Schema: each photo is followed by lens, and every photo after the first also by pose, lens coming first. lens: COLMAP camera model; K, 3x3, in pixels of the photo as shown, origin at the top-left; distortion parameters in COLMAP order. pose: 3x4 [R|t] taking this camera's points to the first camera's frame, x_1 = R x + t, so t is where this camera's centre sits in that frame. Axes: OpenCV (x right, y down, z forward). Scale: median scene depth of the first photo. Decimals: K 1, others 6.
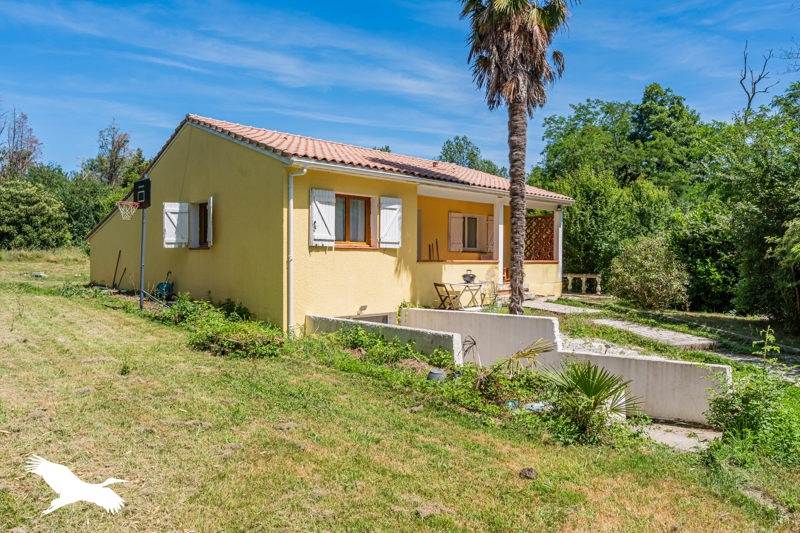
lens RADIAL K [[550.0, 0, 399.8], [0, 550.0, 261.6], [0, 0, 1]] dist [-0.006001, -0.001476]
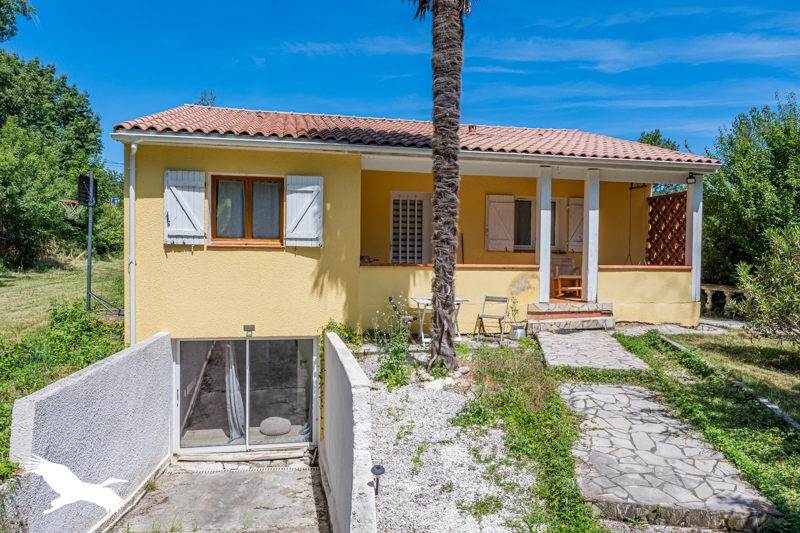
lens RADIAL K [[589.5, 0, 400.0], [0, 589.5, 272.1], [0, 0, 1]] dist [-0.004140, 0.000937]
pose [[0.858353, 0.006368, -0.513019, 0.490368], [-0.004151, 0.999976, 0.005466, 0.003988], [0.513042, -0.002562, 0.858360, 0.410915]]
